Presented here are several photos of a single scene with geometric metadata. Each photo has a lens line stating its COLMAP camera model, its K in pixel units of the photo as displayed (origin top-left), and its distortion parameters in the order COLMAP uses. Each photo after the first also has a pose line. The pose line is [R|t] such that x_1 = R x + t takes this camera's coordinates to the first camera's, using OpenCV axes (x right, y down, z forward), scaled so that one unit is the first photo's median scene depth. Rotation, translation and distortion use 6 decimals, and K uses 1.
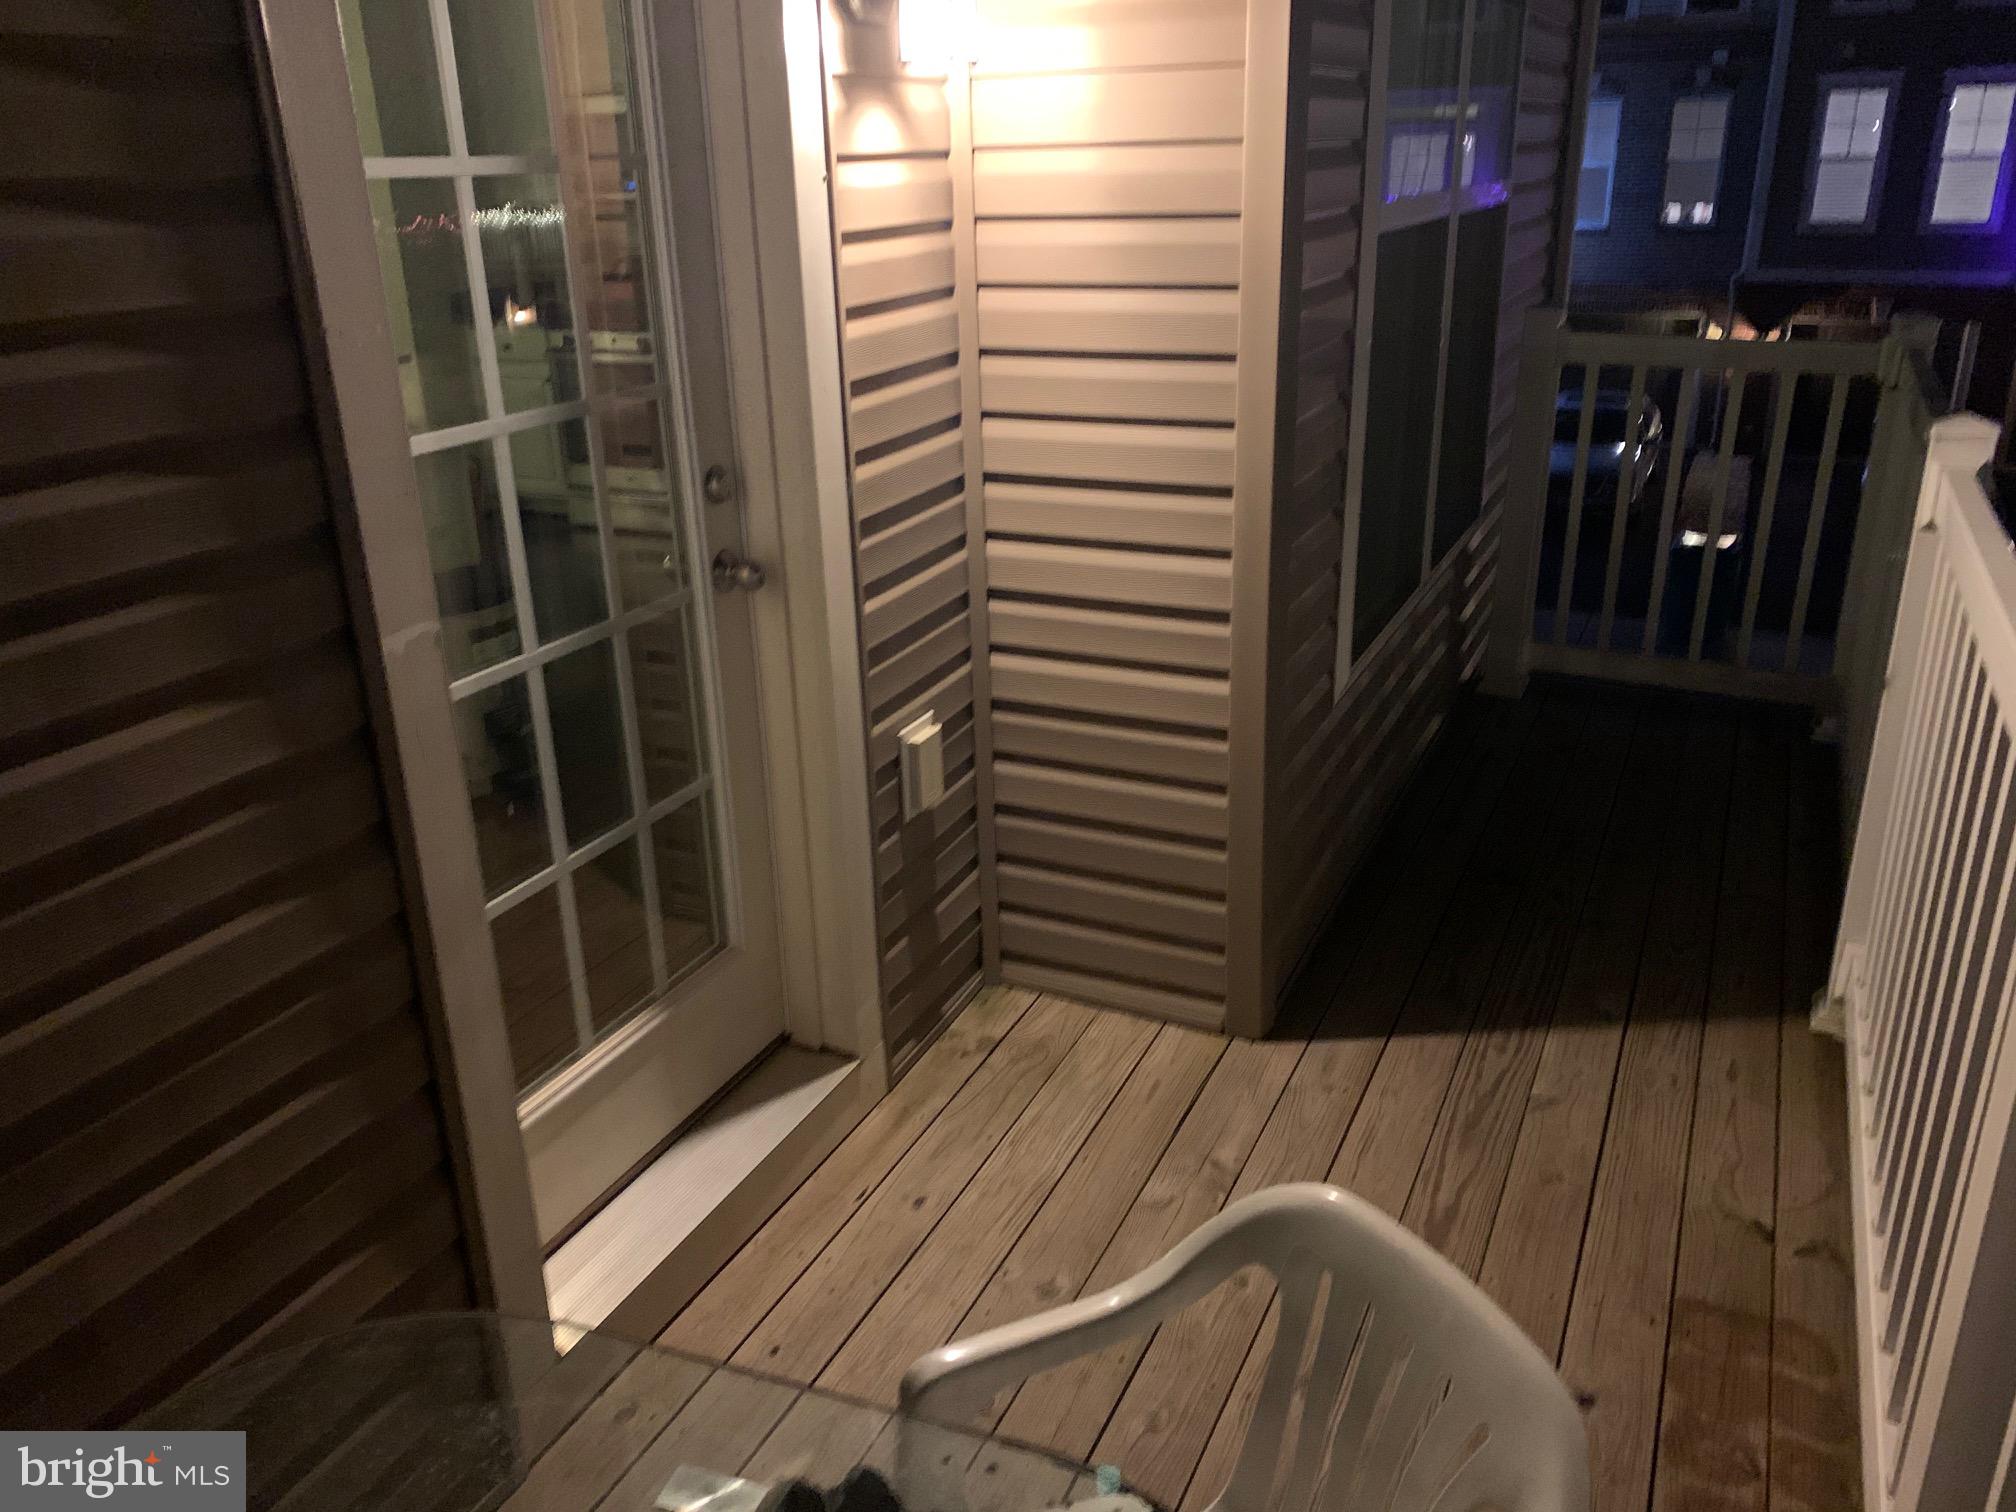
lens RADIAL K [[1550.3, 0, 1012.0], [0, 1550.3, 752.4], [0, 0, 1]] dist [0.037703, -0.023694]
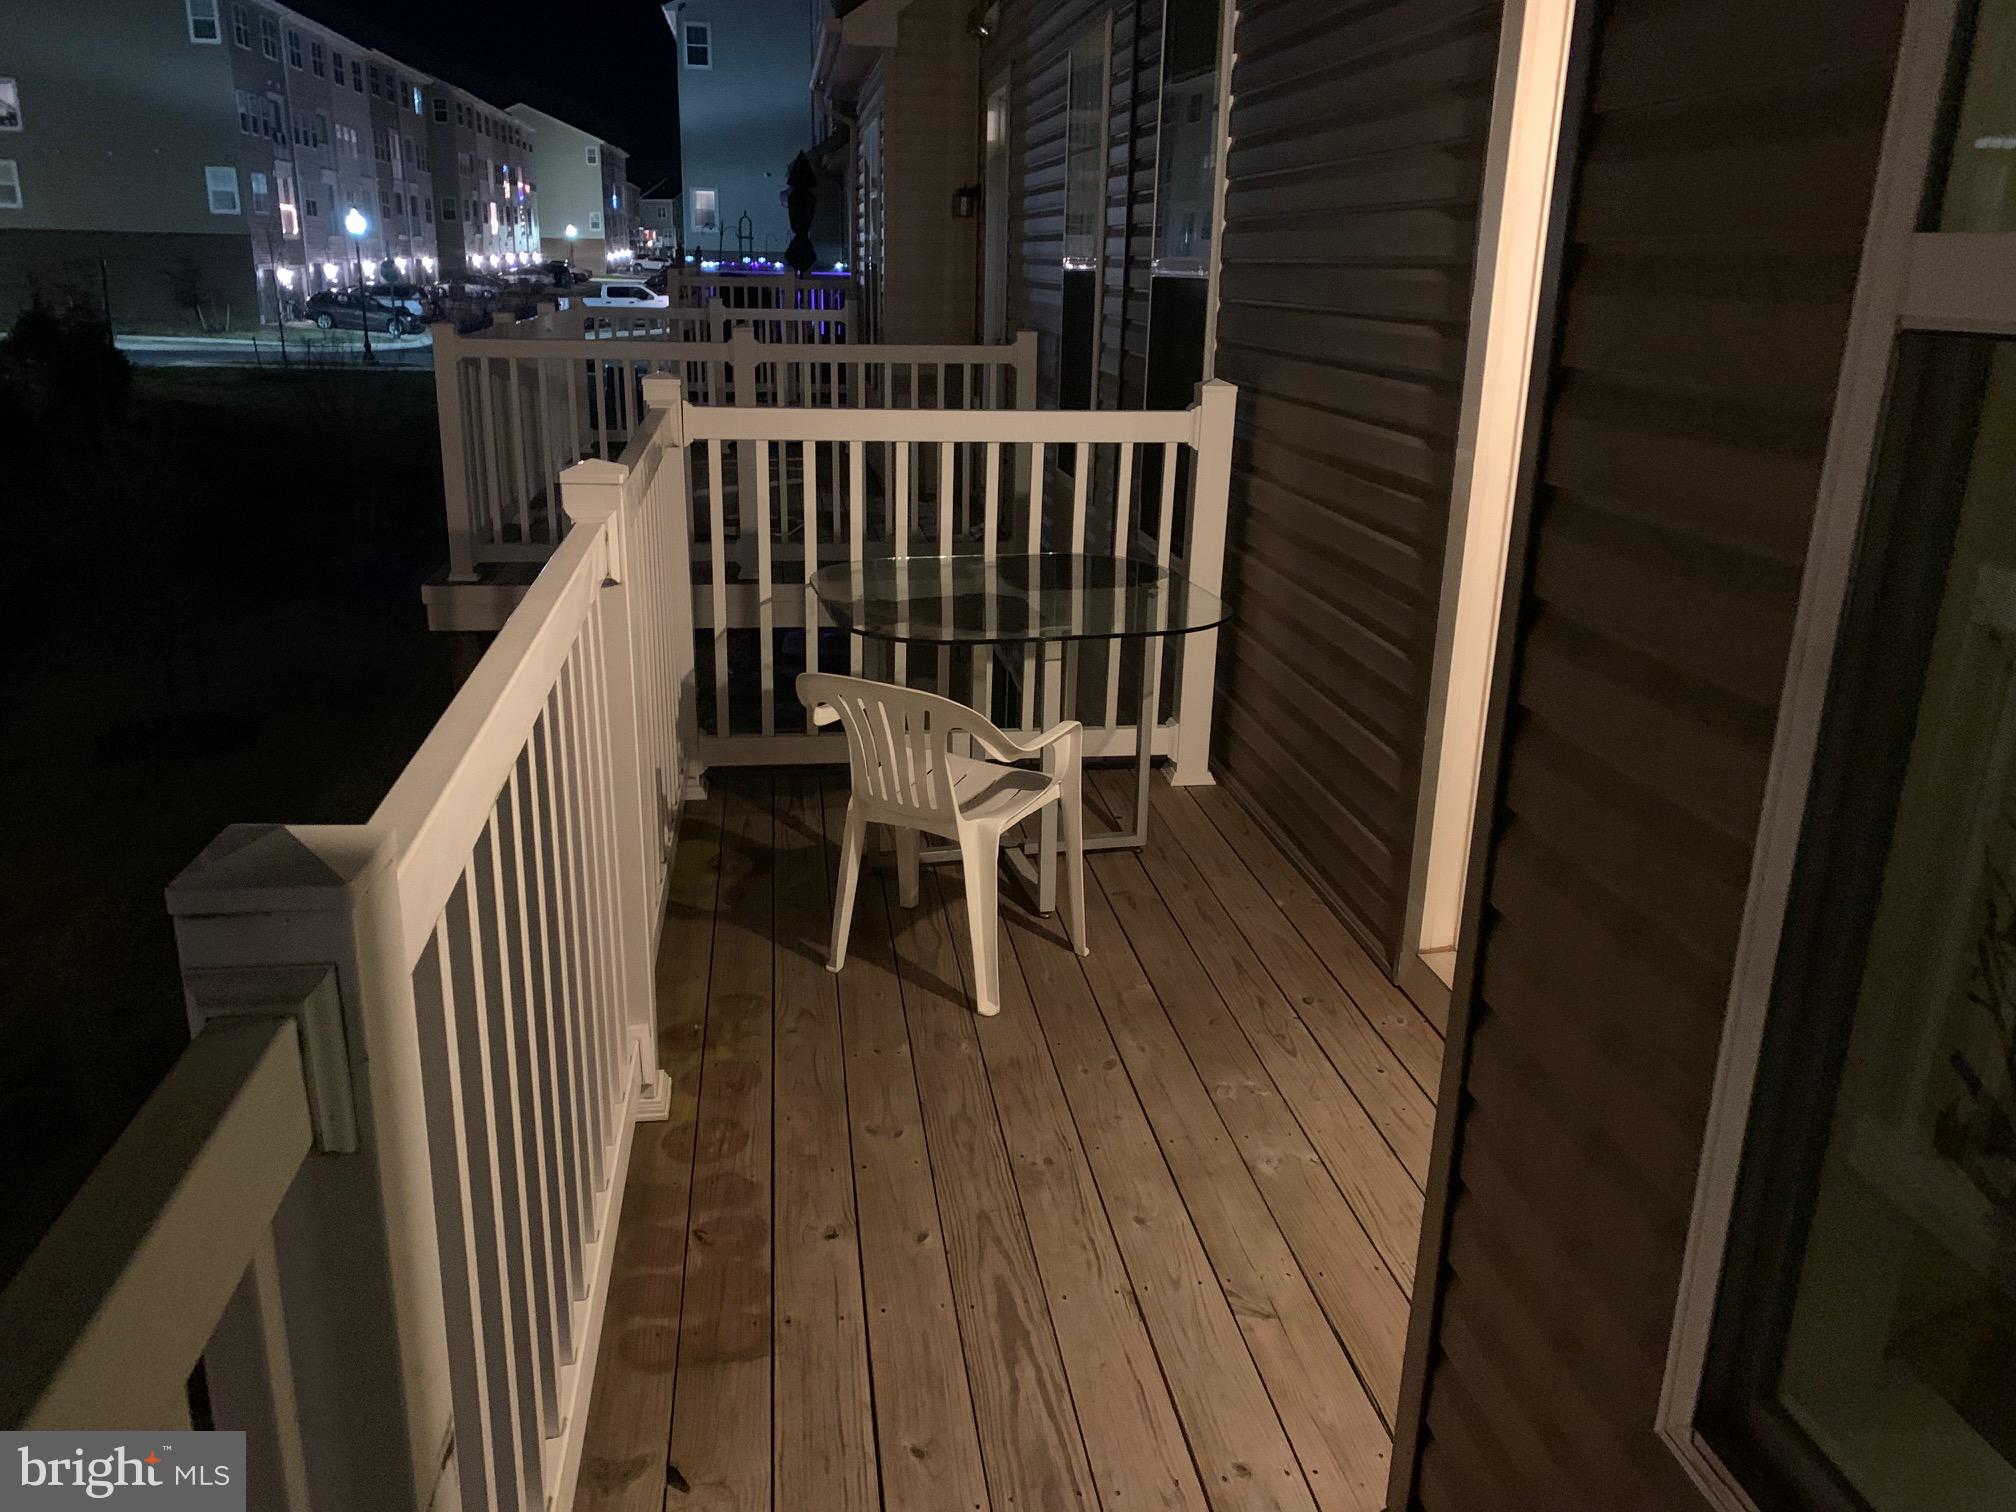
lens RADIAL K [[1550.3, 0, 1001.6], [0, 1550.3, 761.5], [0, 0, 1]] dist [0.037703, -0.023694]
pose [[-0.834227, 0.169527, -0.524715, 0.645967], [-0.207830, 0.784730, 0.583956, -0.449141], [0.510756, 0.596204, -0.619410, 1.255681]]
